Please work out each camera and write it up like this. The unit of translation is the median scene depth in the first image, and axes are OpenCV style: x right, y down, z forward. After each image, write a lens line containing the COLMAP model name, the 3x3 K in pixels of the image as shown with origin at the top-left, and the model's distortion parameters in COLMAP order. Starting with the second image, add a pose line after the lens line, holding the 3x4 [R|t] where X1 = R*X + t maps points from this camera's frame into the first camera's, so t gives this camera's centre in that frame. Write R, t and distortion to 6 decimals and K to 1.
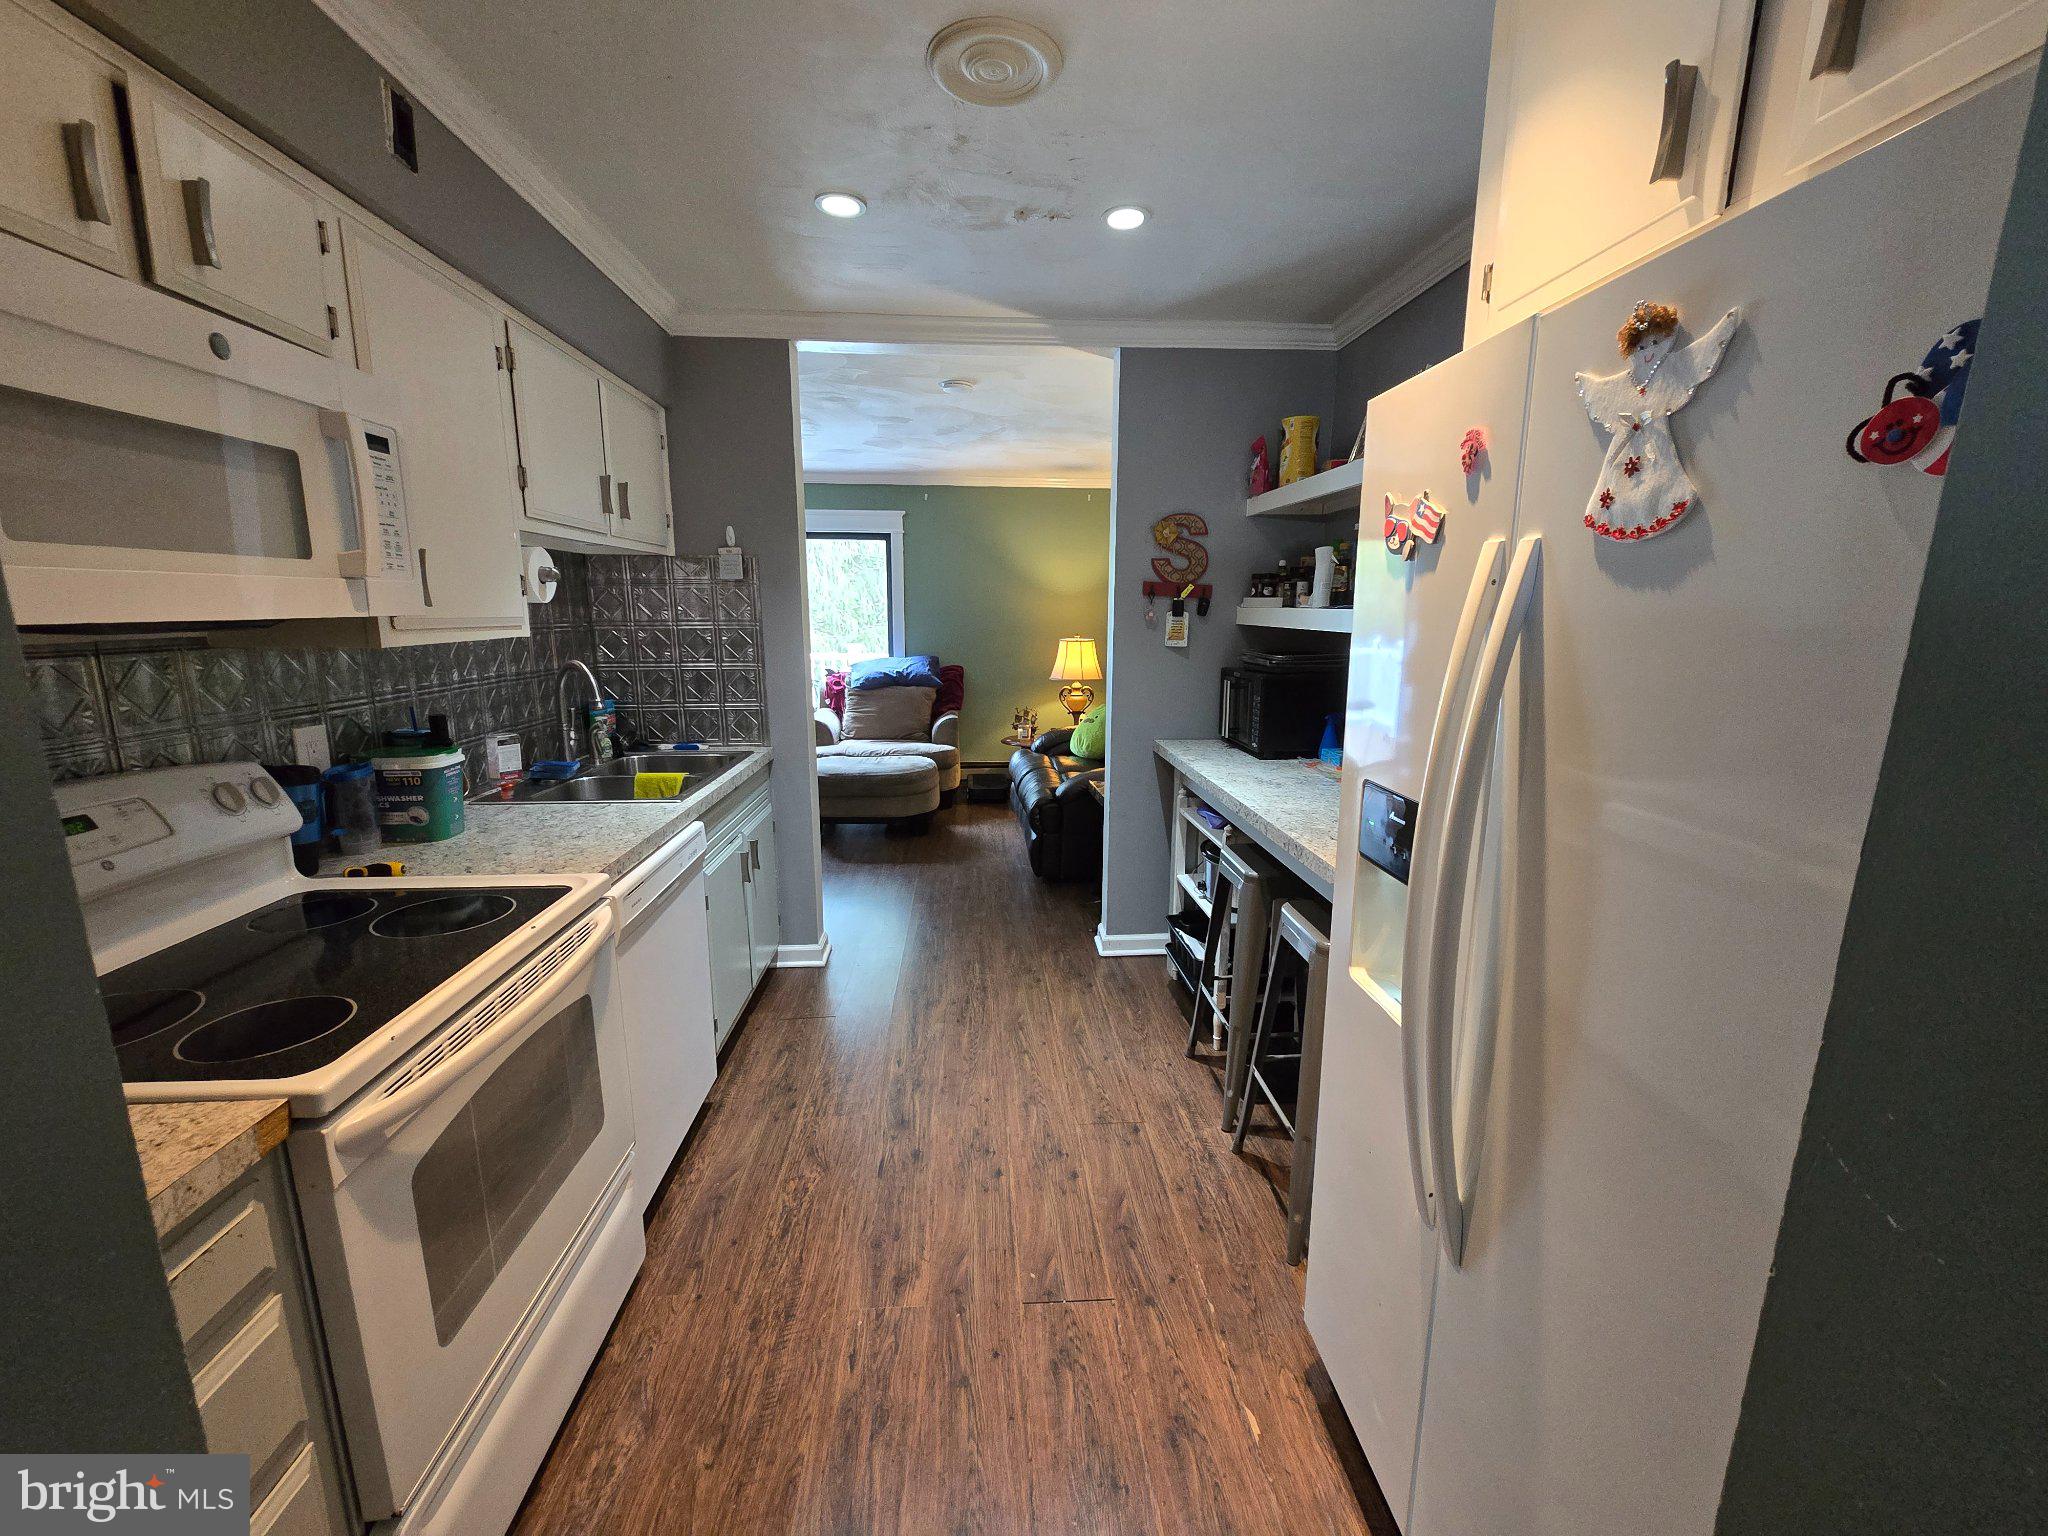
lens RADIAL K [[831.6, 0, 1024.5], [0, 831.6, 777.9], [0, 0, 1]] dist [-0.000733, -0.005012]
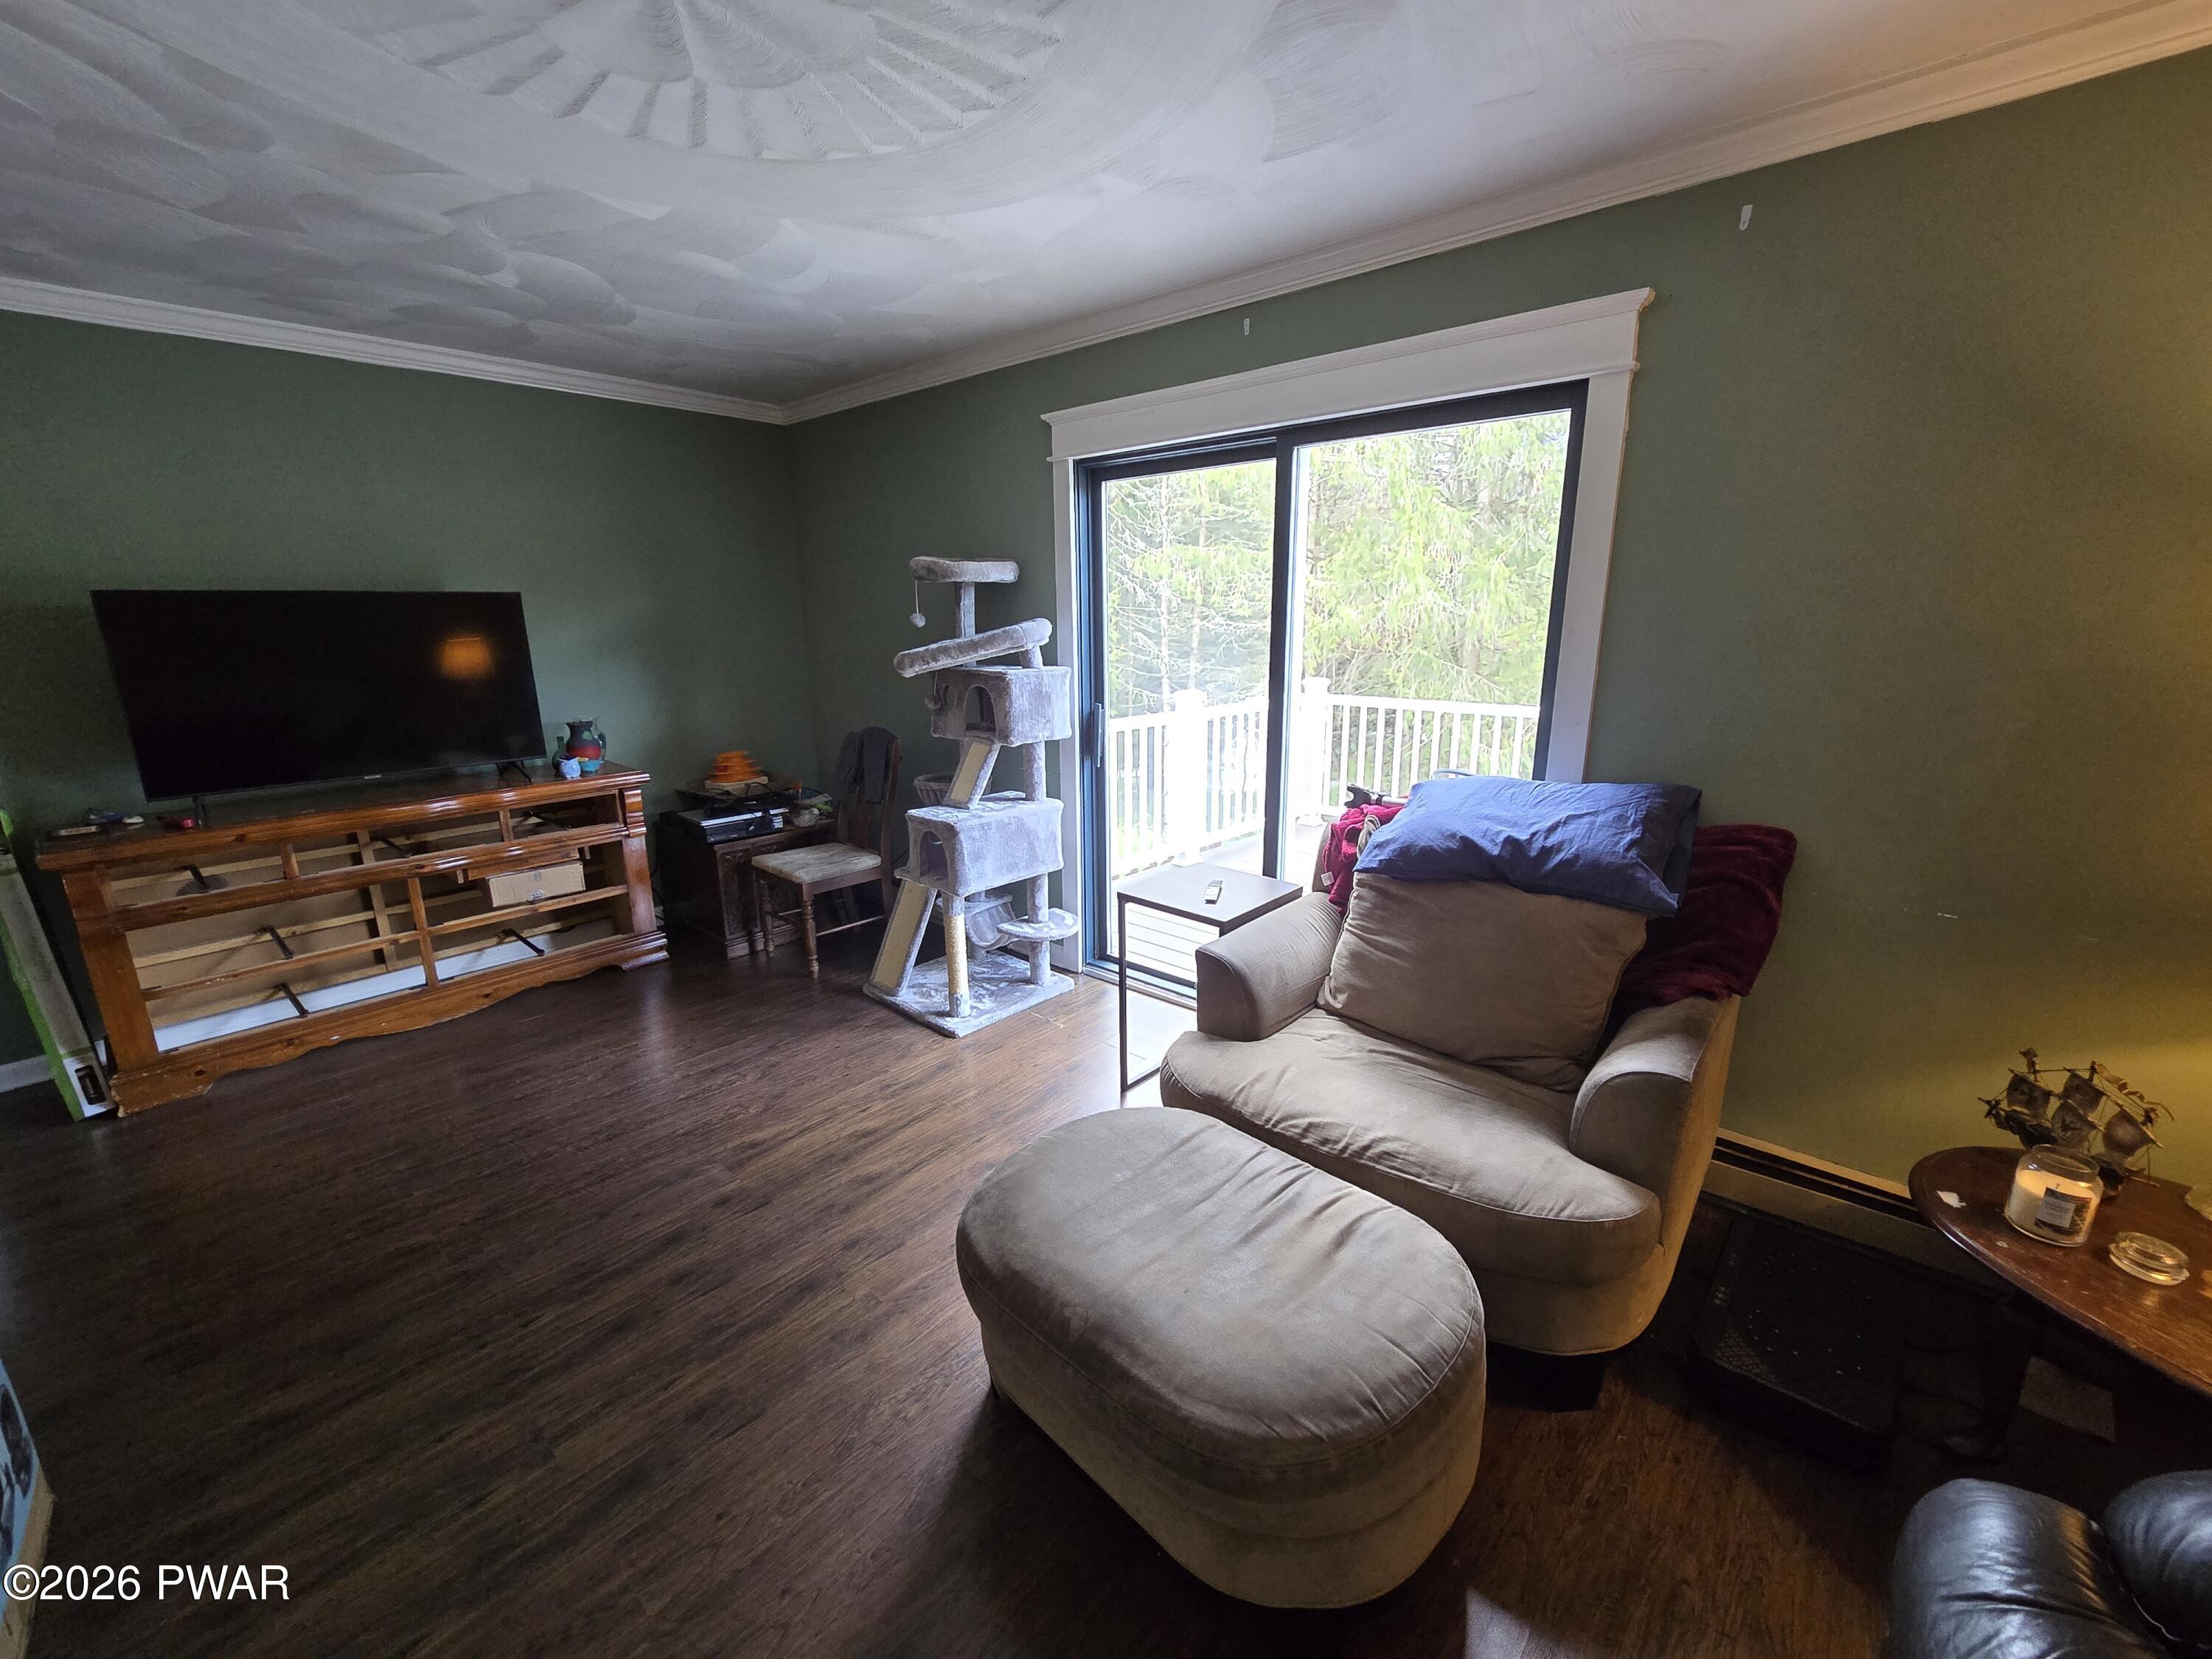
lens RADIAL K [[901.3, 0, 1115.2], [0, 901.3, 837.8], [0, 0, 1]] dist [-0.005792, 0.000464]
pose [[0.695388, 0.163867, -0.699702, -0.065165], [-0.129480, 0.986291, 0.102303, -0.402570], [0.706873, 0.019458, 0.707072, 1.878839]]
